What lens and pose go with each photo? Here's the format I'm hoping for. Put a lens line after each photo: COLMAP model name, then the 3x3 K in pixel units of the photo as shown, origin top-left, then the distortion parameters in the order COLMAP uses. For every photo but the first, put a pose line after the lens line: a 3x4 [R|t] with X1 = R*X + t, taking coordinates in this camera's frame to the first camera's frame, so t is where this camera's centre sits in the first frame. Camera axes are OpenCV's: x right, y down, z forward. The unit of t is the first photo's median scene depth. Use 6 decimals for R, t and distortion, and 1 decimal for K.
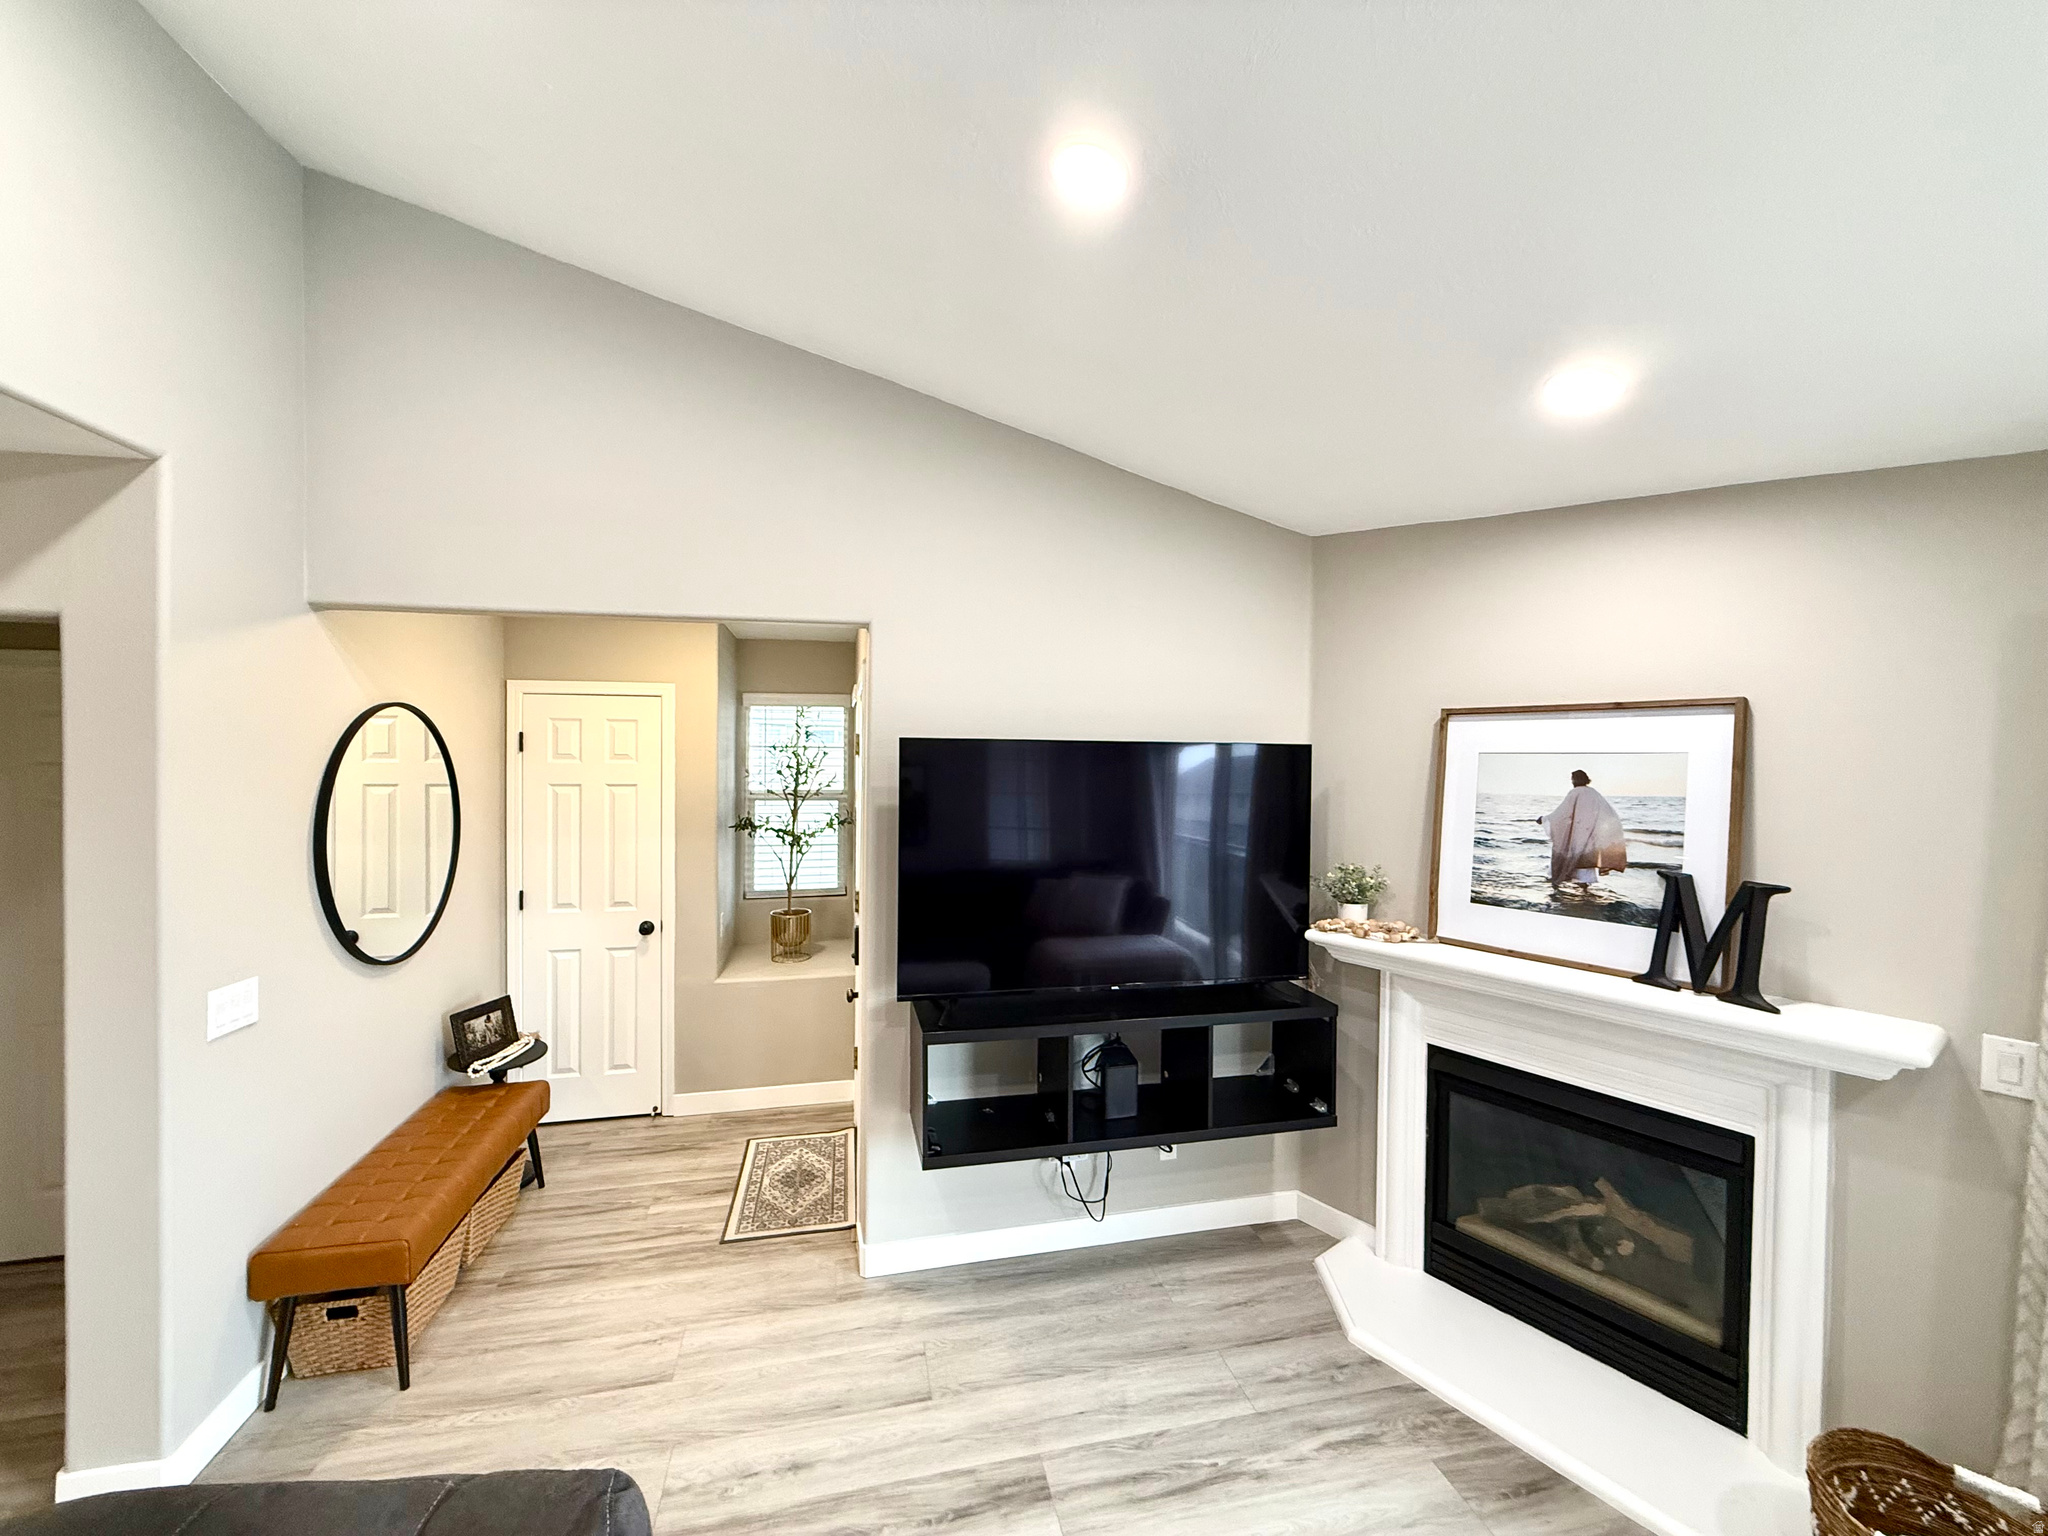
lens RADIAL K [[809.3, 0, 1014.5], [0, 809.3, 771.9], [0, 0, 1]] dist [-0.000749, 0.000182]
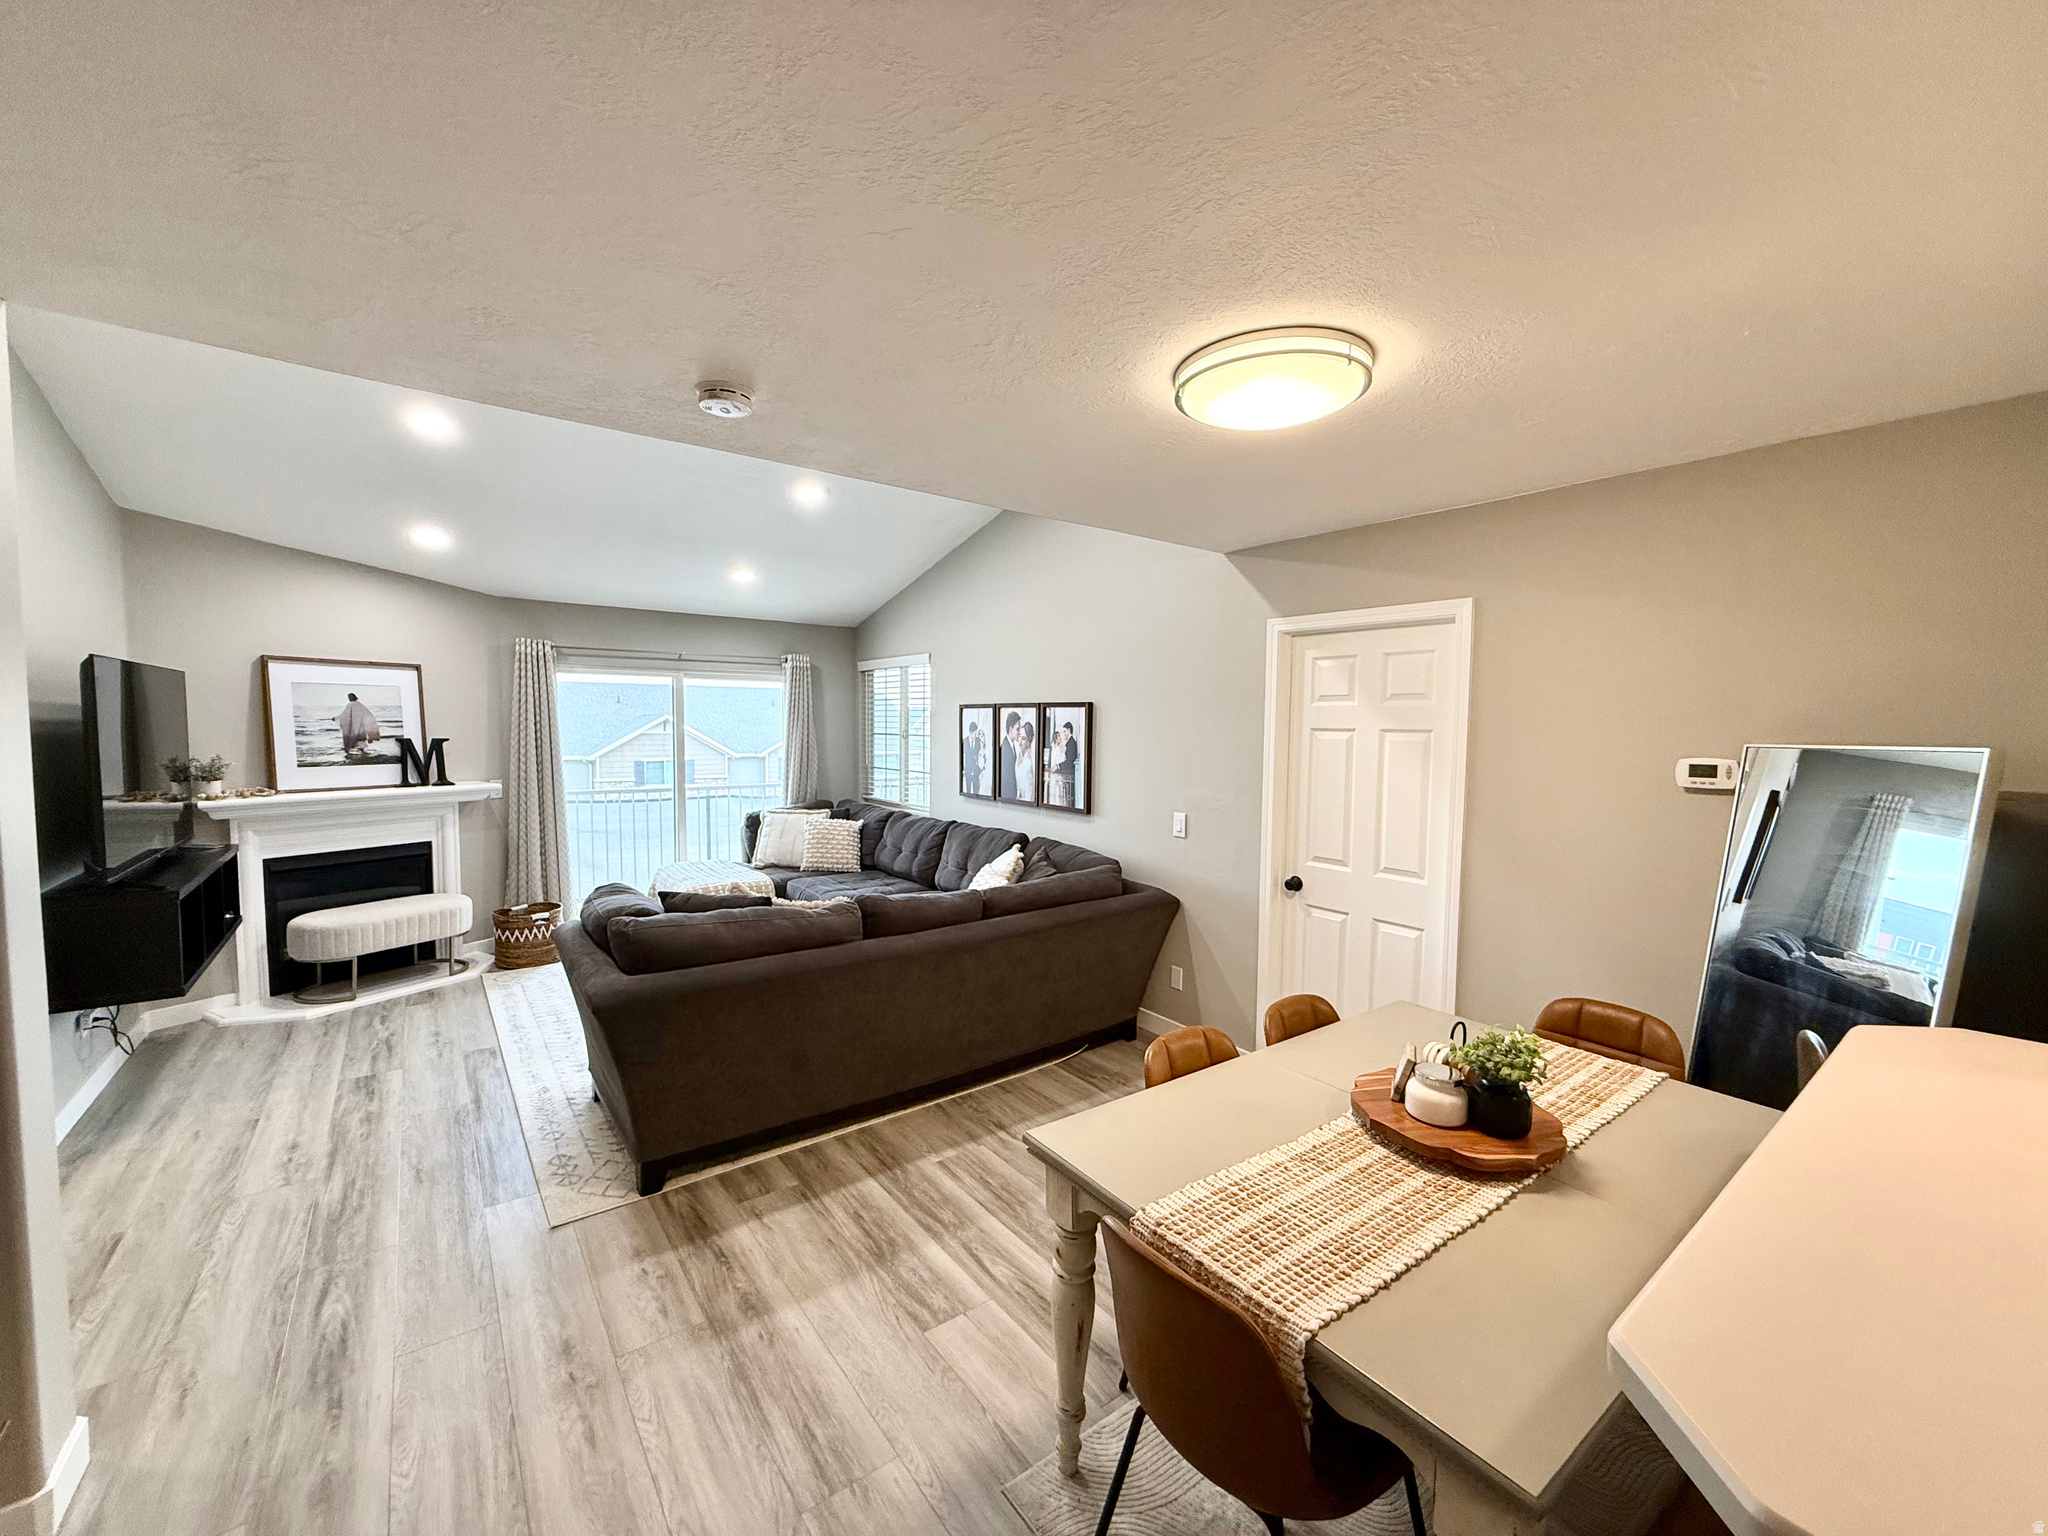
lens RADIAL K [[809.3, 0, 1026.1], [0, 809.3, 774.1], [0, 0, 1]] dist [-0.000749, 0.000182]
pose [[-0.412741, -0.074820, 0.907770, -1.803437], [-0.001643, 0.996680, 0.081401, 0.031116], [-0.910847, 0.032106, -0.411493, 0.293895]]
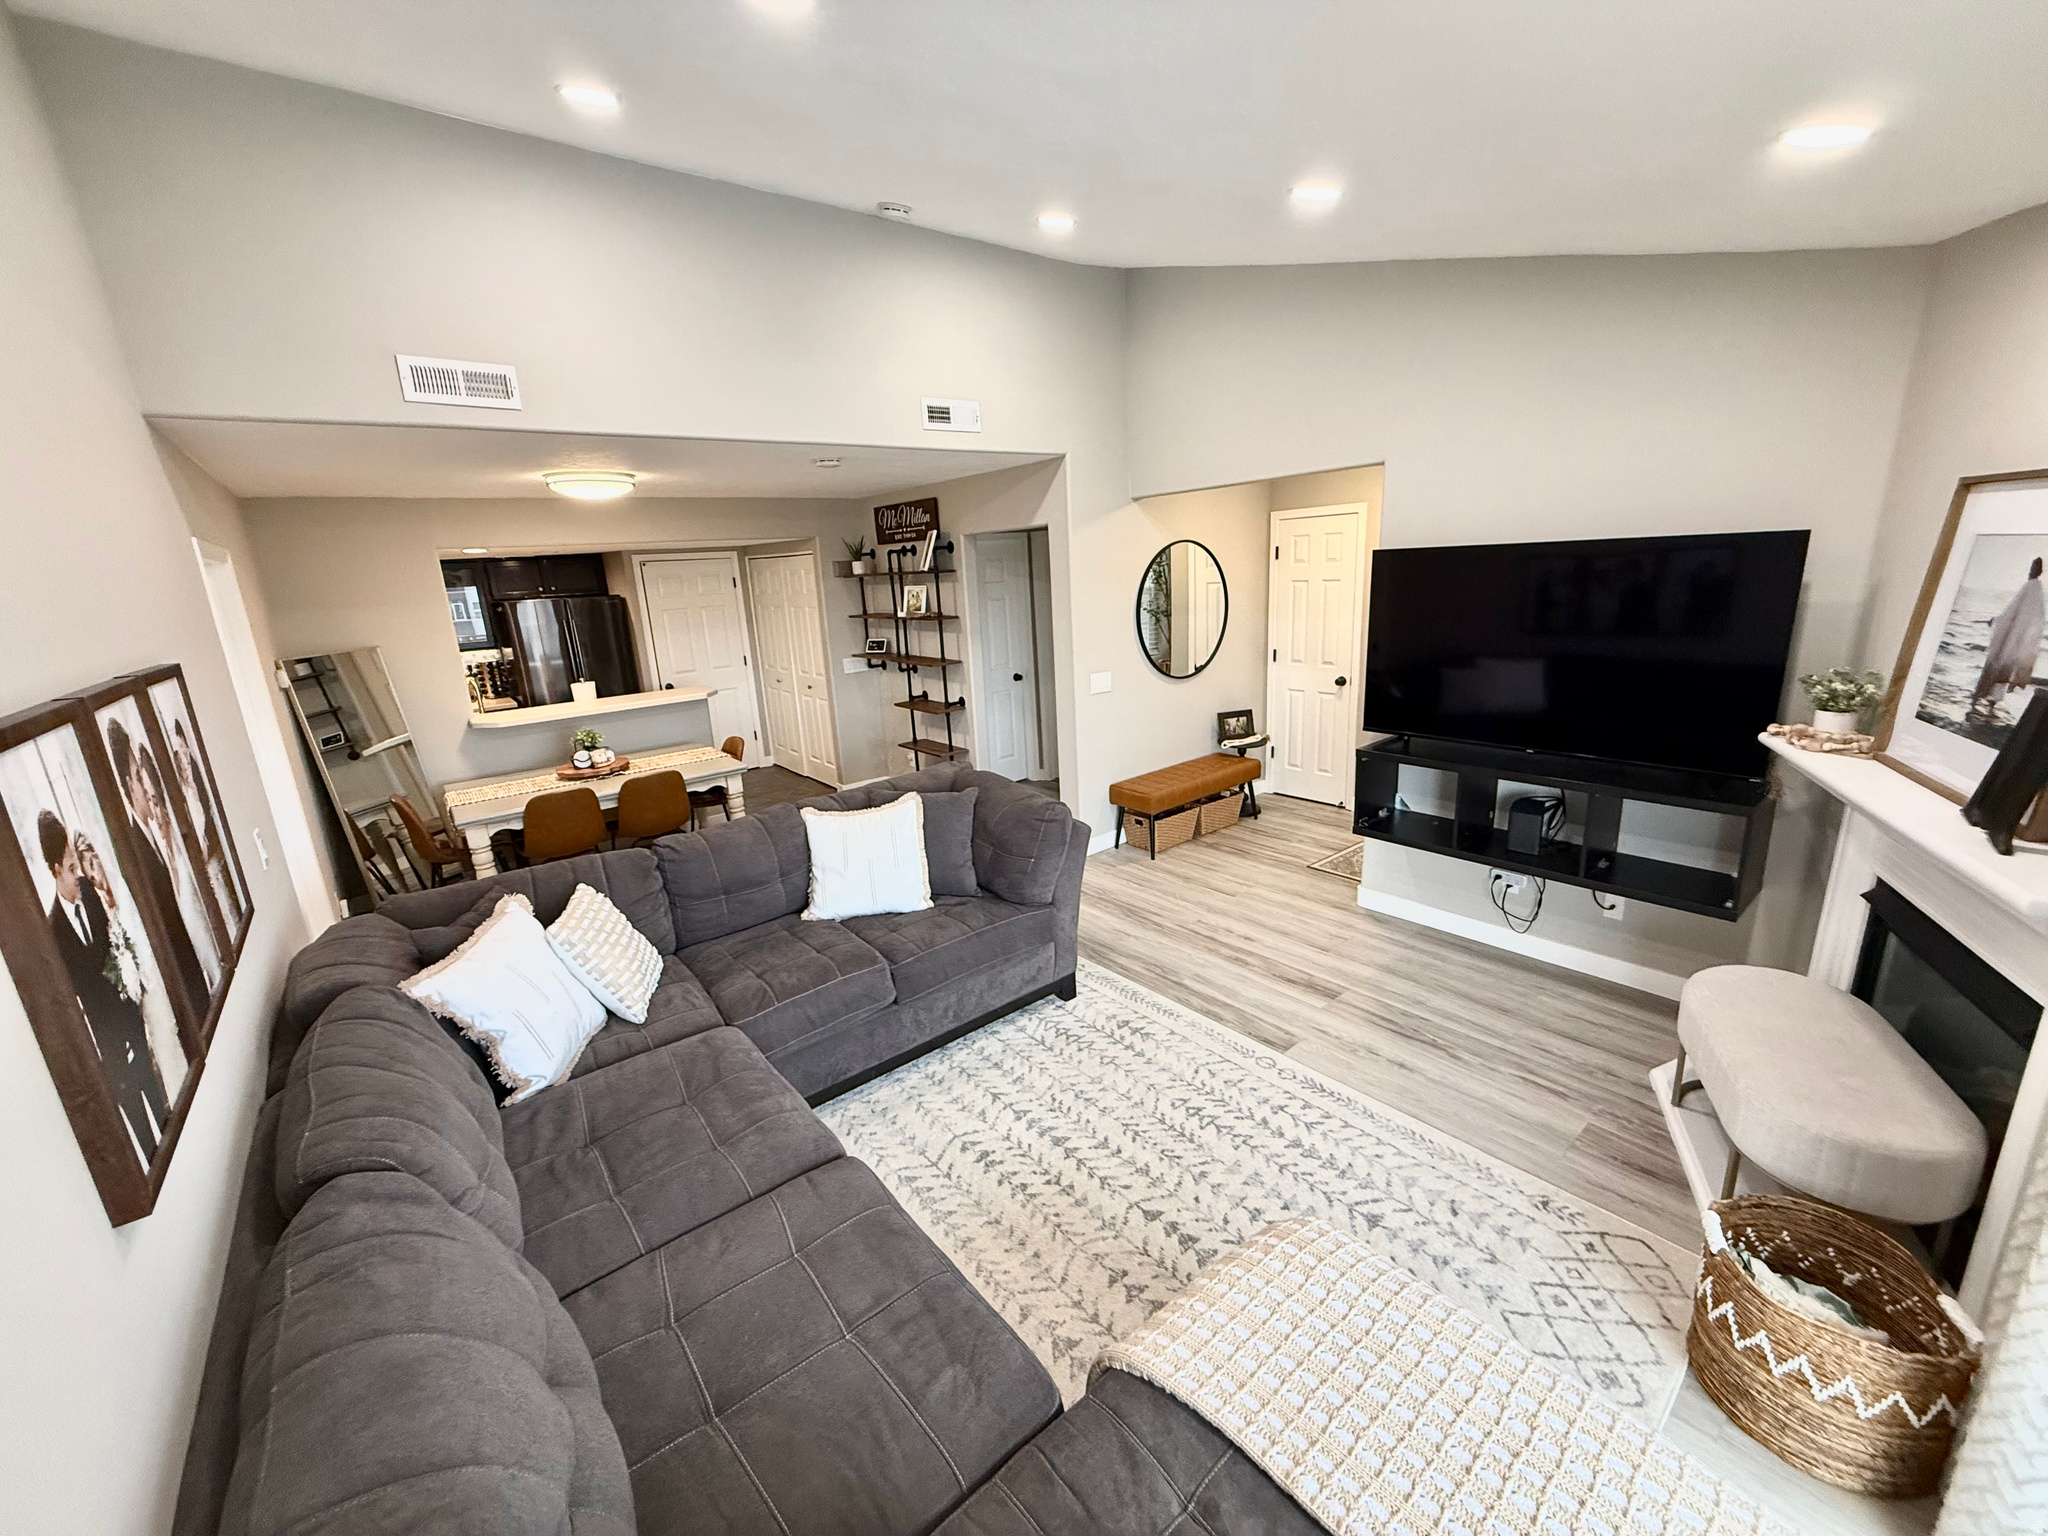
lens RADIAL K [[809.3, 0, 1024.1], [0, 809.3, 773.6], [0, 0, 1]] dist [-0.000749, 0.000182]
pose [[0.438270, 0.195600, -0.877303, 0.966536], [0.045610, 0.969938, 0.239039, -0.030141], [0.897686, -0.144778, 0.416173, -0.221657]]
